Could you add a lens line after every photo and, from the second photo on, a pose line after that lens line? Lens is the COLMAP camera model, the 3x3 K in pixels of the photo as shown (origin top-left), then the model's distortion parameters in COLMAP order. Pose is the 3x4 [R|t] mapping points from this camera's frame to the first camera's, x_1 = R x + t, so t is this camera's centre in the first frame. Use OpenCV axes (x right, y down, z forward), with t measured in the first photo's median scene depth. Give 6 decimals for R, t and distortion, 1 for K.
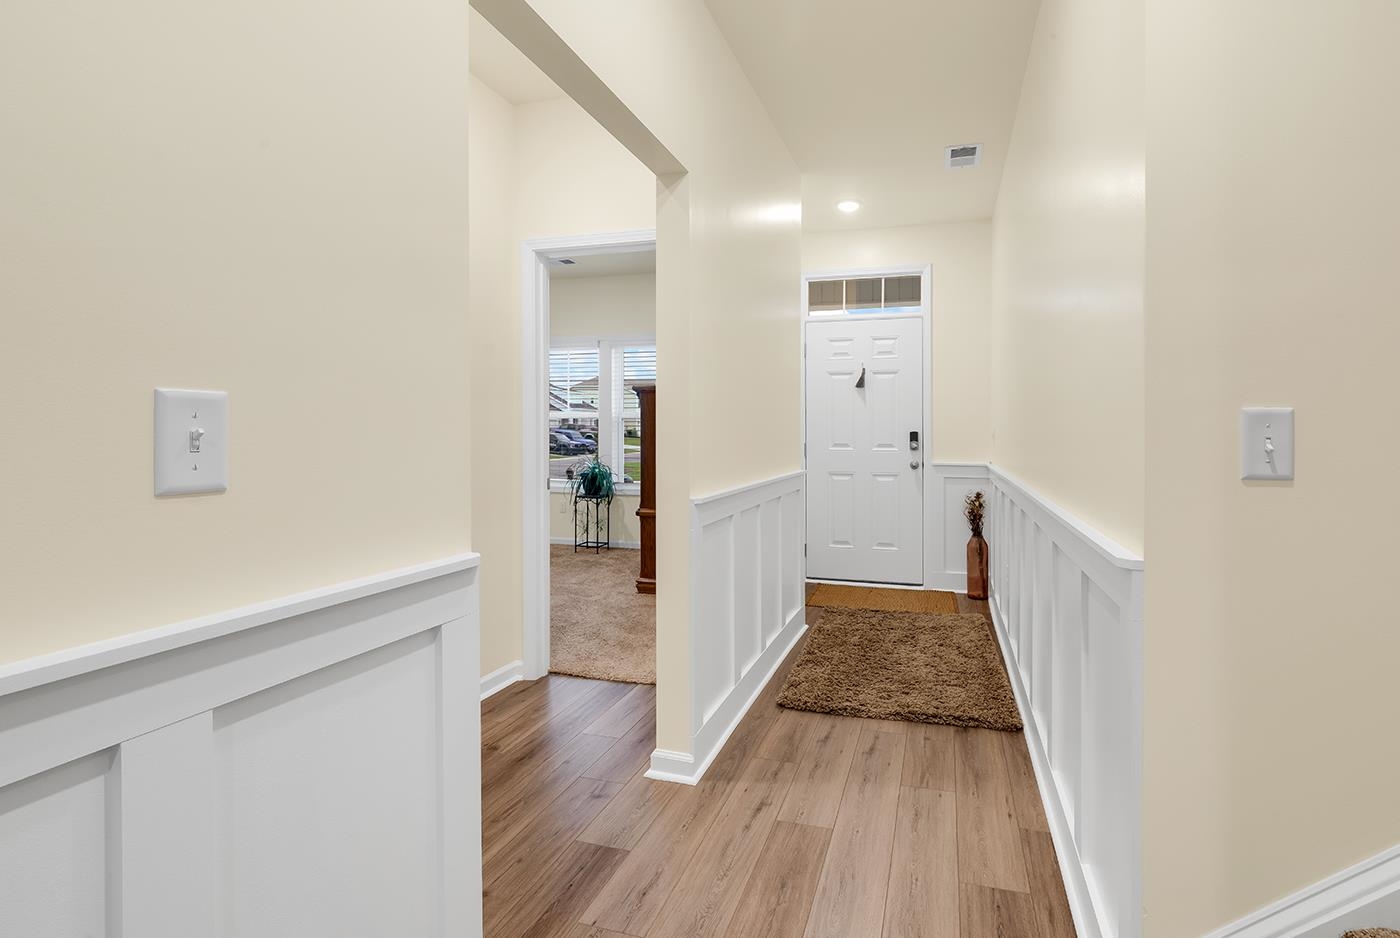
lens RADIAL K [[649.5, 0, 757.2], [0, 649.5, 436.7], [0, 0, 1]] dist [0.002581, -0.000190]
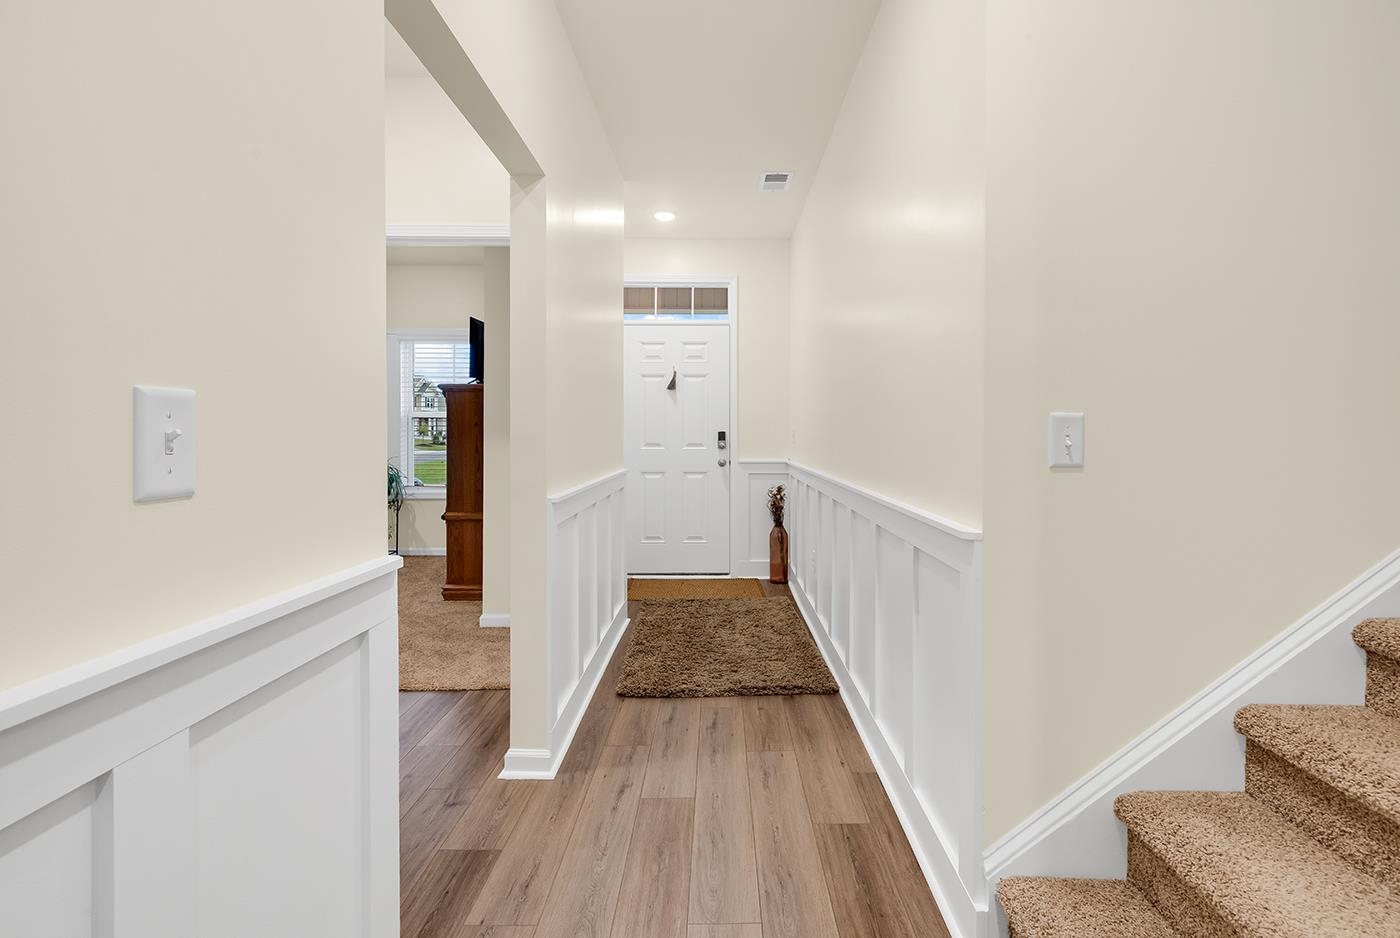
lens RADIAL K [[642.2, 0, 706.0], [0, 642.2, 440.5], [0, 0, 1]] dist [0.011795, -0.000805]
pose [[0.965174, -0.005185, 0.261556, -0.099906], [0.003633, 0.999973, 0.006419, 0.000062], [-0.261583, -0.005245, 0.965167, -0.027823]]
